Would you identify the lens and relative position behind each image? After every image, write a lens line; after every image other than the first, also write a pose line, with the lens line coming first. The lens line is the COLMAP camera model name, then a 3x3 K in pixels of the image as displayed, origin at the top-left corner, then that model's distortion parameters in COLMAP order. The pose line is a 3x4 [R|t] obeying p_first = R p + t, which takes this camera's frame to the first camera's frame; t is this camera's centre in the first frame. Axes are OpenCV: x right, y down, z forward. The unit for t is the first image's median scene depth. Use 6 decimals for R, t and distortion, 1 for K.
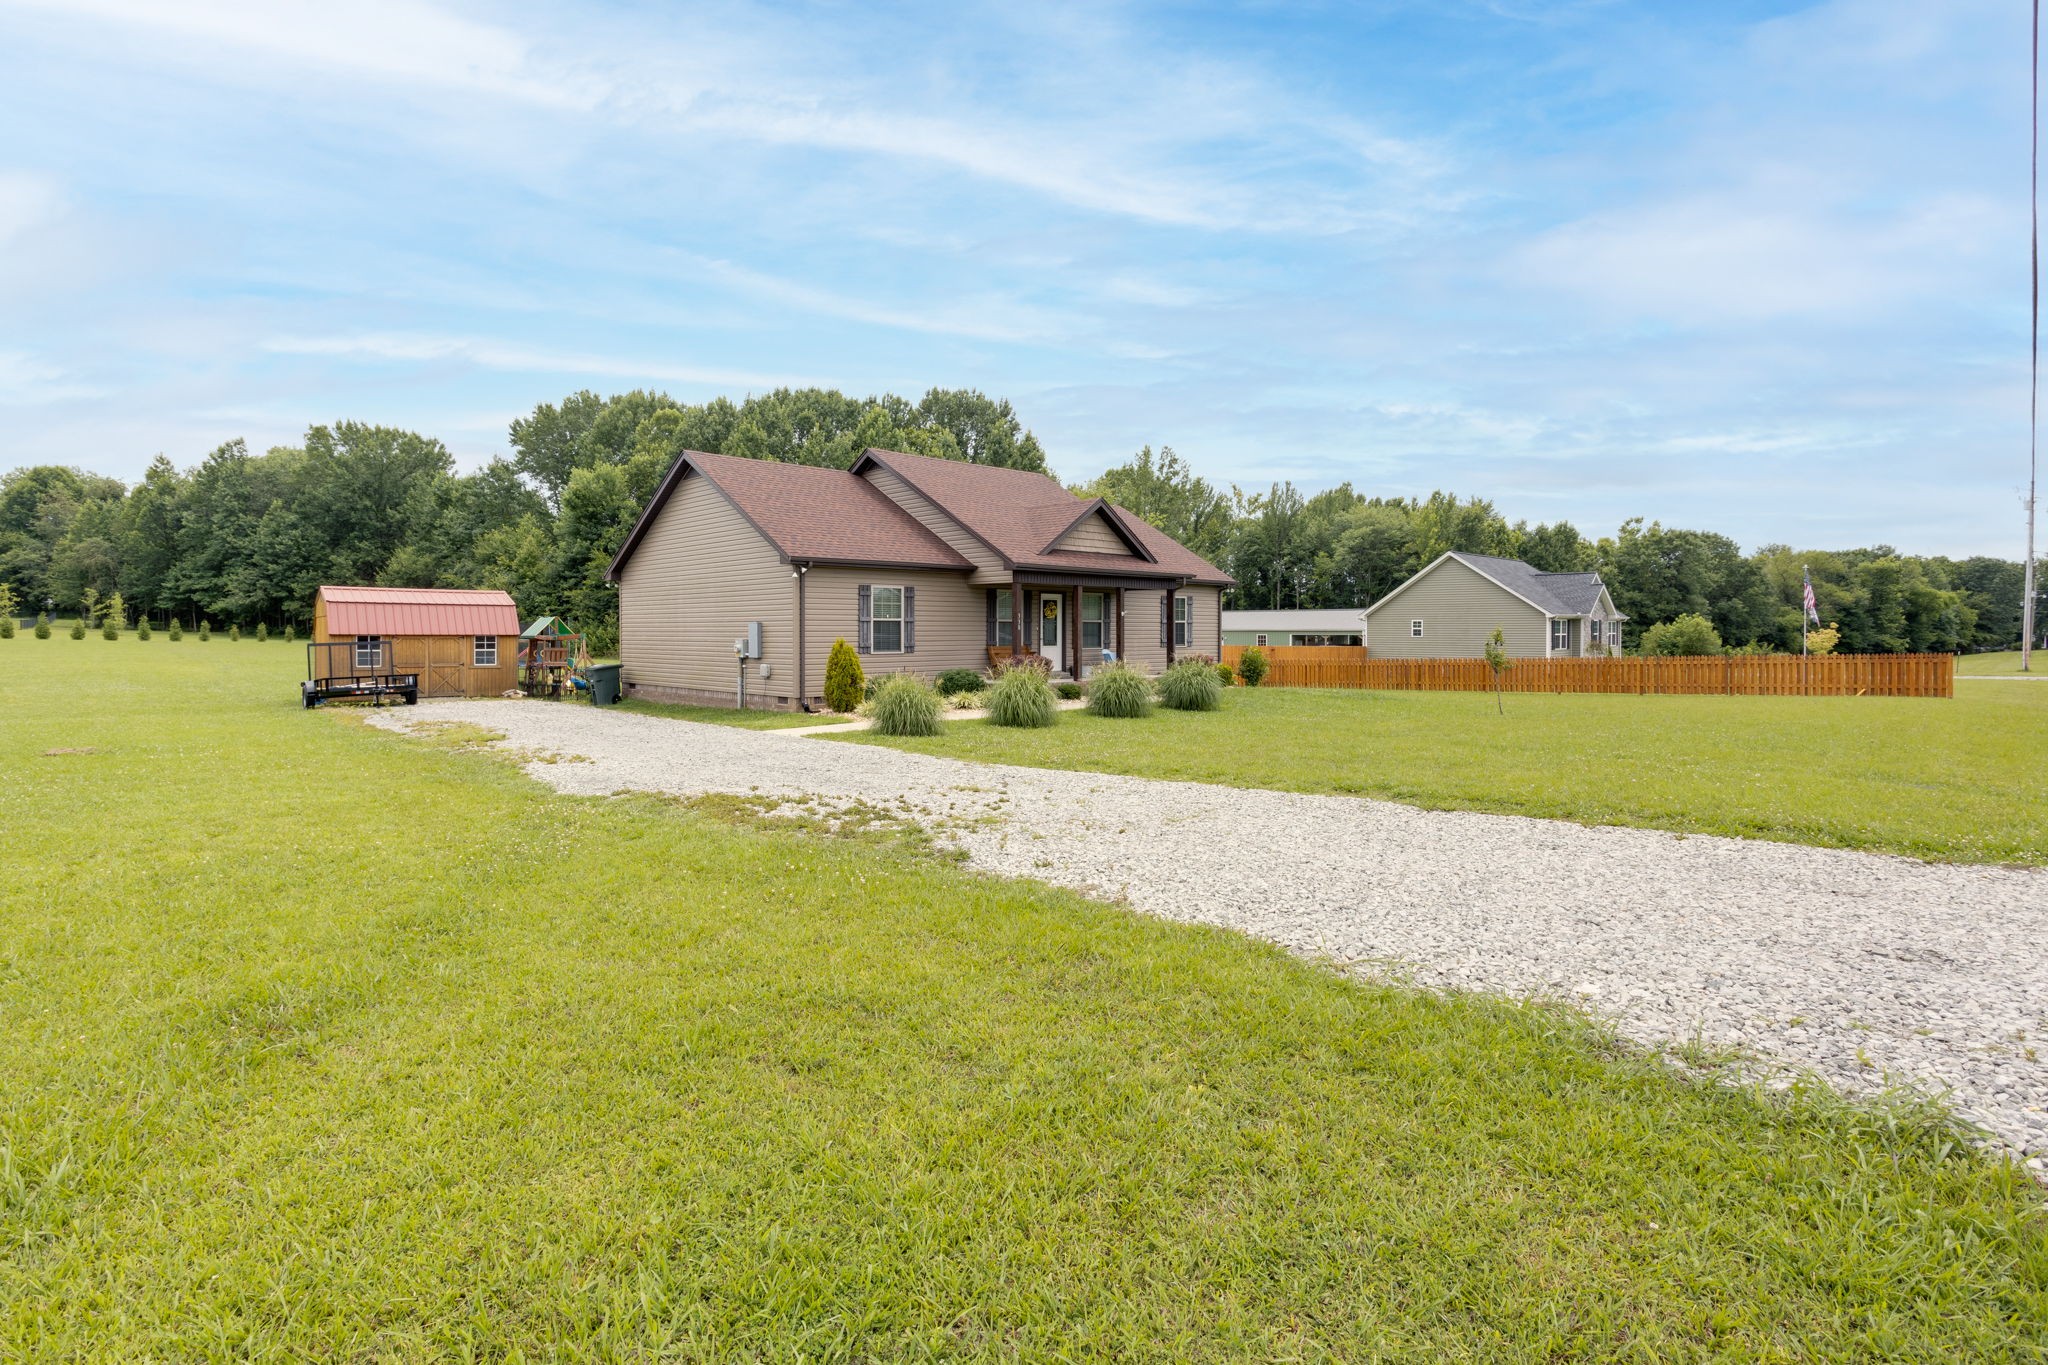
lens RADIAL K [[1004.7, 0, 1030.5], [0, 1004.7, 634.2], [0, 0, 1]] dist [-0.018774, 0.000382]
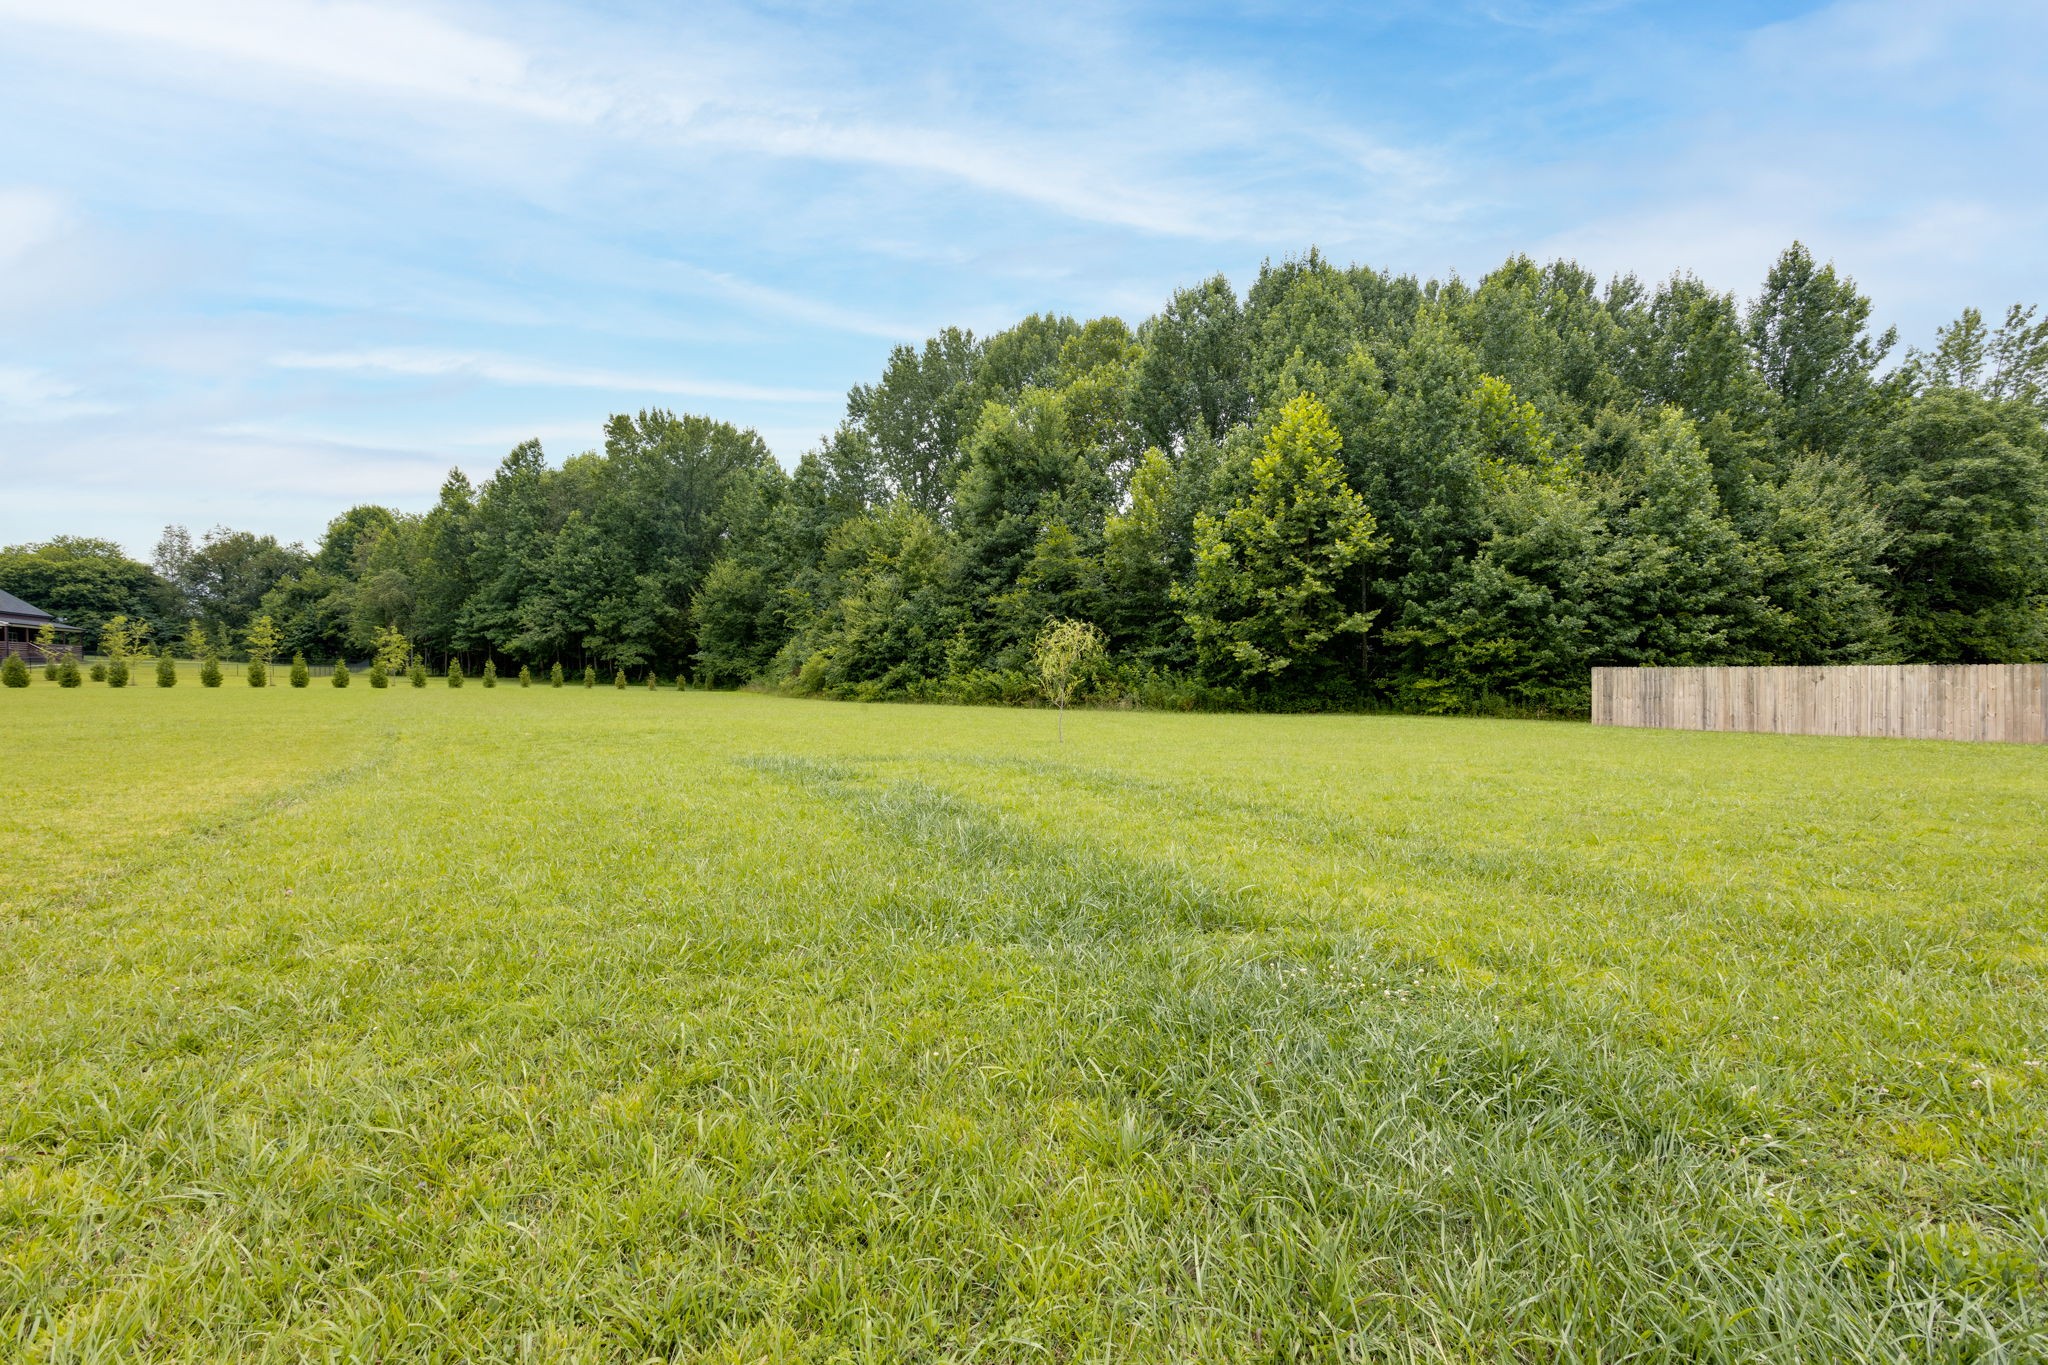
lens RADIAL K [[978.8, 0, 1016.7], [0, 978.8, 676.1], [0, 0, 1]] dist [-0.021863, 0.009694]
pose [[0.971819, -0.013713, -0.235331, -0.232086], [0.013718, 0.999905, -0.001616, 0.003985], [0.235331, -0.001658, 0.971914, 0.323740]]
